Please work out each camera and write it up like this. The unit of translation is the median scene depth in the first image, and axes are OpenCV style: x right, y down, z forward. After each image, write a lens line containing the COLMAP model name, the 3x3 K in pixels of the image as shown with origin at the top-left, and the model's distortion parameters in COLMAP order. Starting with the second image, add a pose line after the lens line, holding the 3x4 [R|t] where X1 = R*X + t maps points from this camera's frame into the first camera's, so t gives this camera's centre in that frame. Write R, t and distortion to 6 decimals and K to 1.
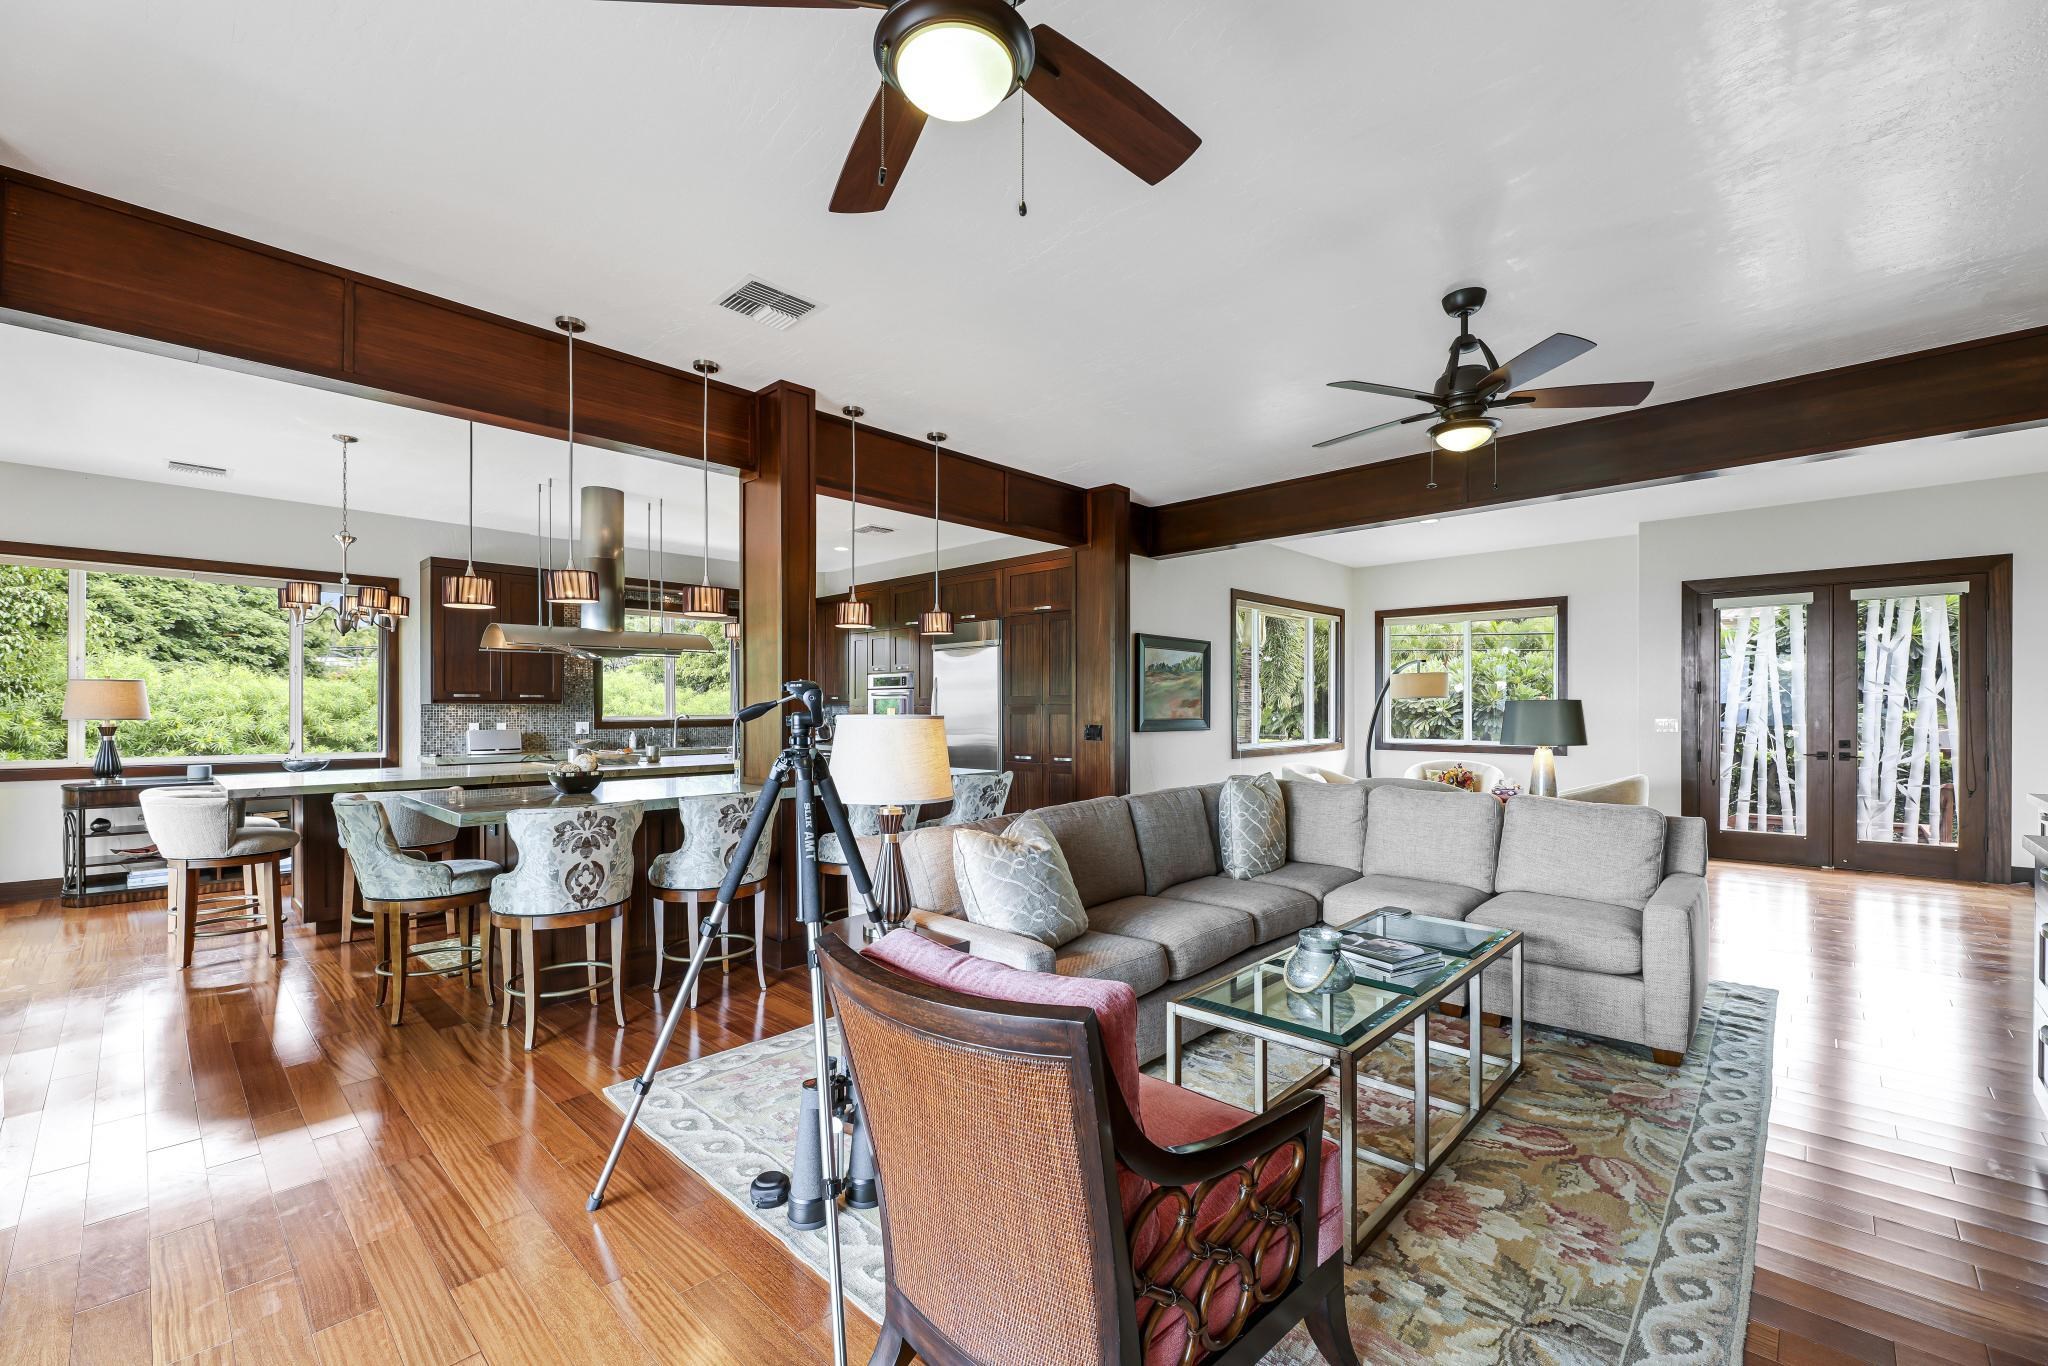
lens RADIAL K [[846.9, 0, 1023.7], [0, 846.9, 710.3], [0, 0, 1]] dist [-0.000012, 0.000058]
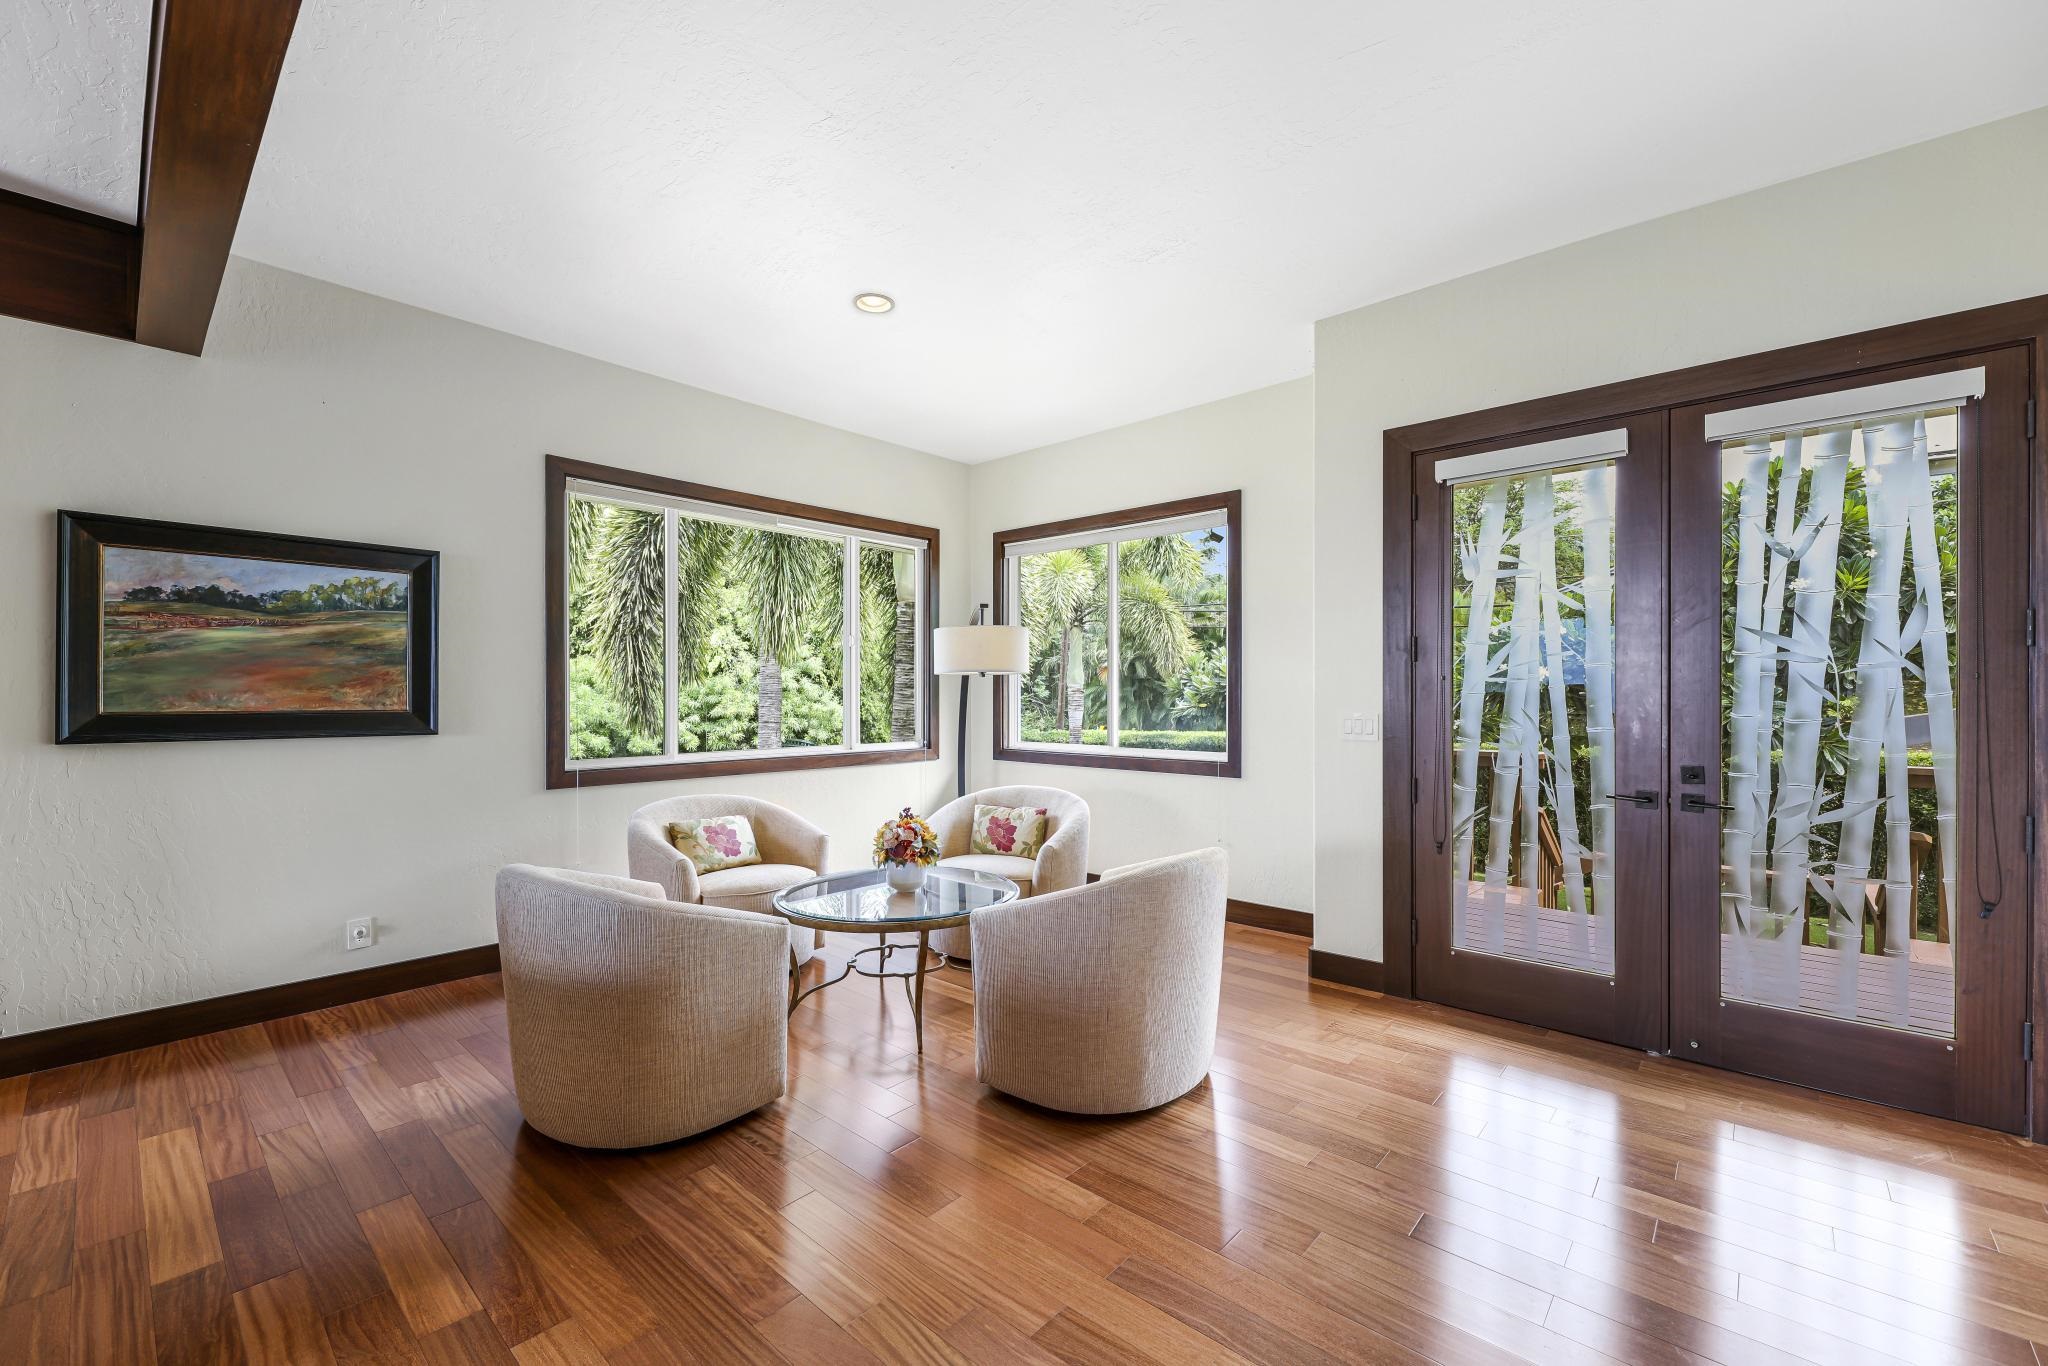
lens RADIAL K [[840.2, 0, 1011.8], [0, 840.2, 693.4], [0, 0, 1]] dist [0.001116, -0.000324]
pose [[0.999847, 0.003426, 0.017178, 0.600344], [-0.003395, 0.999993, -0.001831, -0.000112], [-0.017185, 0.001773, 0.999851, 0.563460]]
